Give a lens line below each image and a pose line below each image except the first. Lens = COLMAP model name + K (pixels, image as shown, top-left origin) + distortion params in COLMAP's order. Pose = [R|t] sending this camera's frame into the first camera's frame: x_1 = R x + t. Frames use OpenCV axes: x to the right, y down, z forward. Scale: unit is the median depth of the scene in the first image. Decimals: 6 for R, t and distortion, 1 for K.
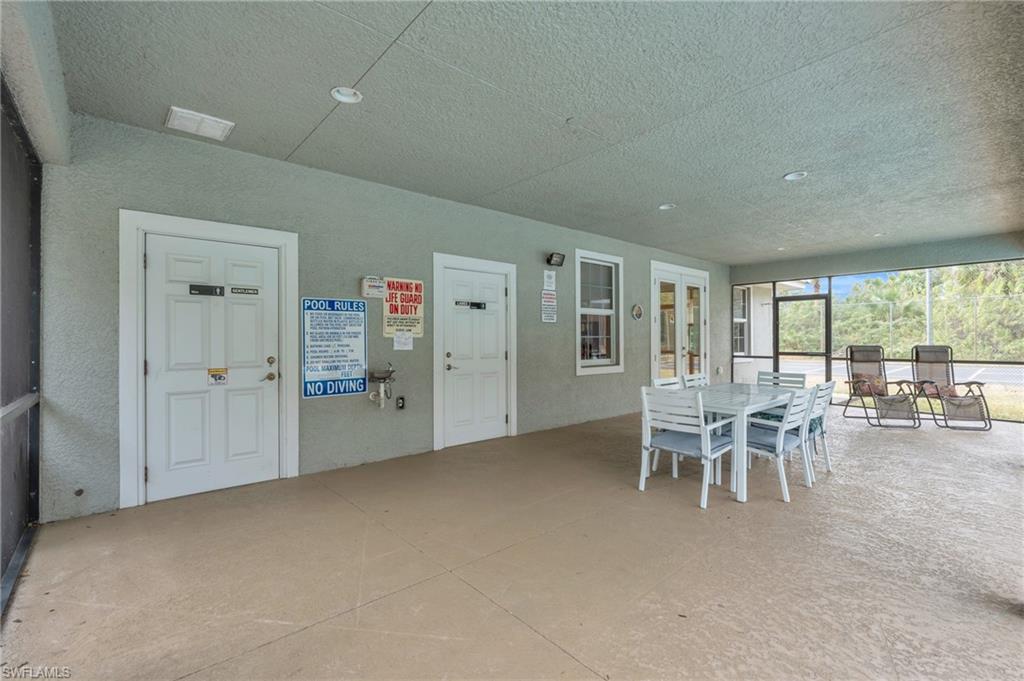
lens RADIAL K [[454.5, 0, 512.0], [0, 454.5, 340.5], [0, 0, 1]] dist [-0.011658, -0.000419]
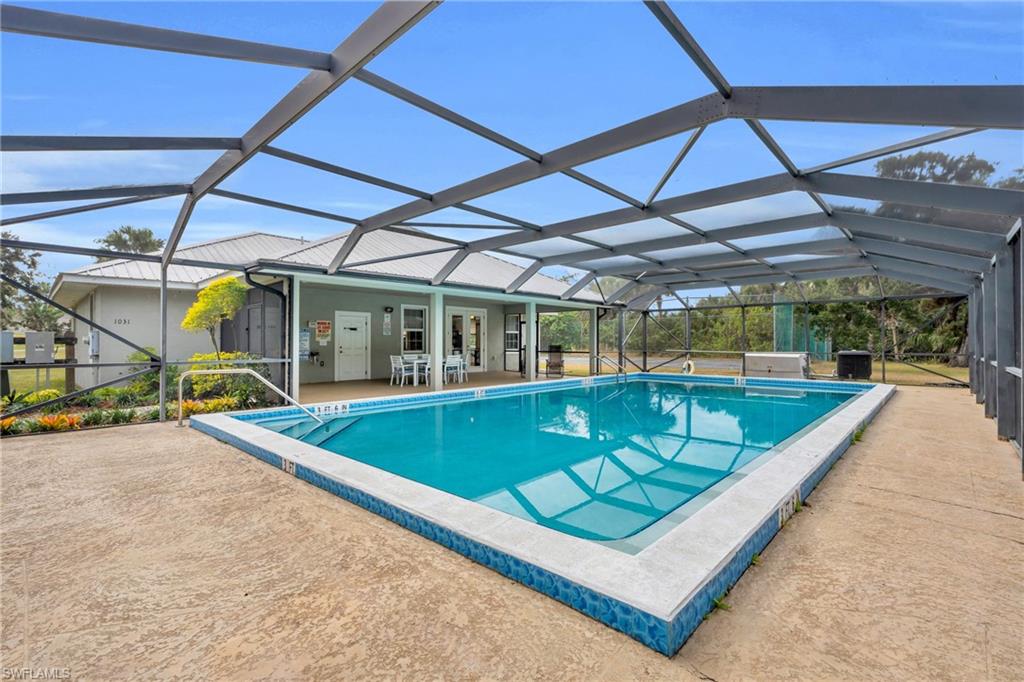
lens RADIAL K [[454.5, 0, 512.0], [0, 454.5, 341.0], [0, 0, 1]] dist [-0.011658, -0.000419]
pose [[0.994282, 0.004331, 0.106701, 0.547953], [-0.003579, 0.999967, -0.007241, 0.008491], [-0.106729, 0.006818, 0.994265, -1.690452]]
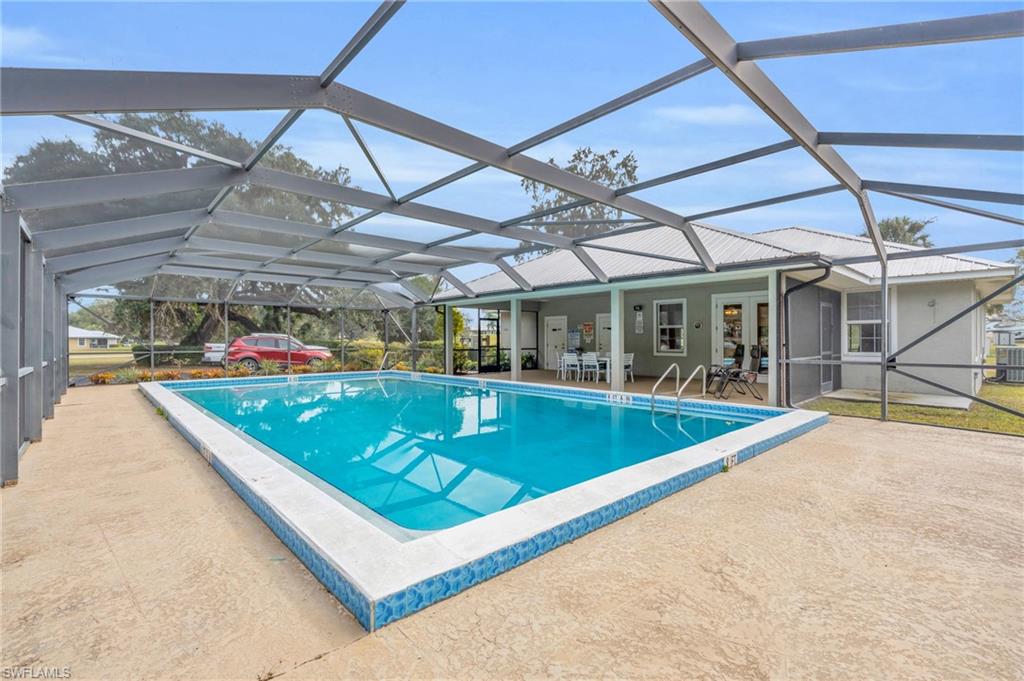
lens RADIAL K [[461.7, 0, 512.0], [0, 461.7, 340.5], [0, 0, 1]] dist [-0.002842, -0.000126]
pose [[0.025864, 0.004388, -0.999656, 2.884478], [-0.000368, 0.999990, 0.004380, -0.010293], [0.999665, 0.000254, 0.025866, 0.257827]]
